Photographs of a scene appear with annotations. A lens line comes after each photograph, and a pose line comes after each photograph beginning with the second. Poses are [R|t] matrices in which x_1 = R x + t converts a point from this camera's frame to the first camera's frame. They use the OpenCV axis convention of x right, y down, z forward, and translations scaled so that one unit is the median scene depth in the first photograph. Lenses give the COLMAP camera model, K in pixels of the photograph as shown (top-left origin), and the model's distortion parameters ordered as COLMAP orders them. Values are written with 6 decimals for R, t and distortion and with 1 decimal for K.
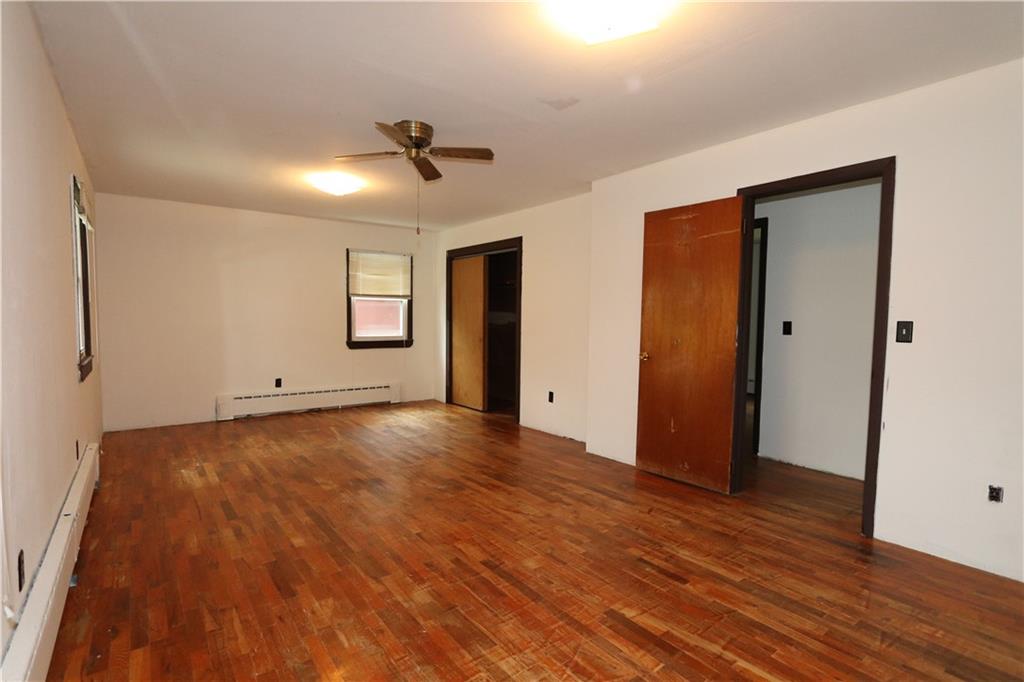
lens RADIAL K [[473.0, 0, 504.8], [0, 473.0, 343.1], [0, 0, 1]] dist [-0.017950, 0.001160]
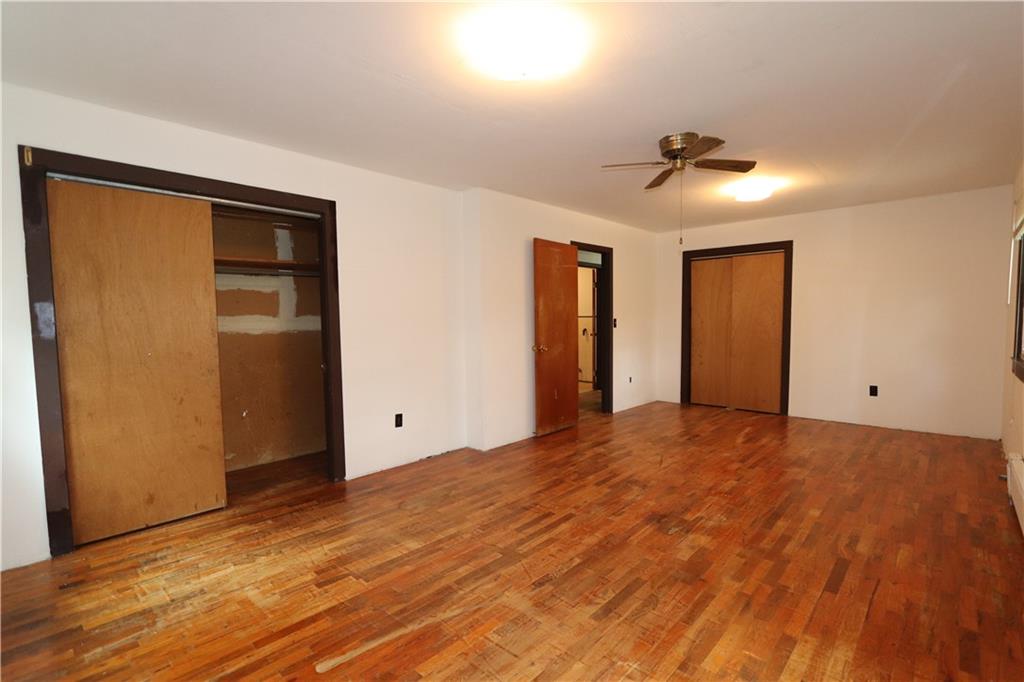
lens RADIAL K [[473.0, 0, 504.4], [0, 473.0, 342.6], [0, 0, 1]] dist [-0.017950, 0.001160]
pose [[-0.142826, -0.061834, 0.987814, -1.072364], [0.060322, 0.995647, 0.071046, -0.095557], [-0.987908, 0.069734, -0.138475, 1.396505]]
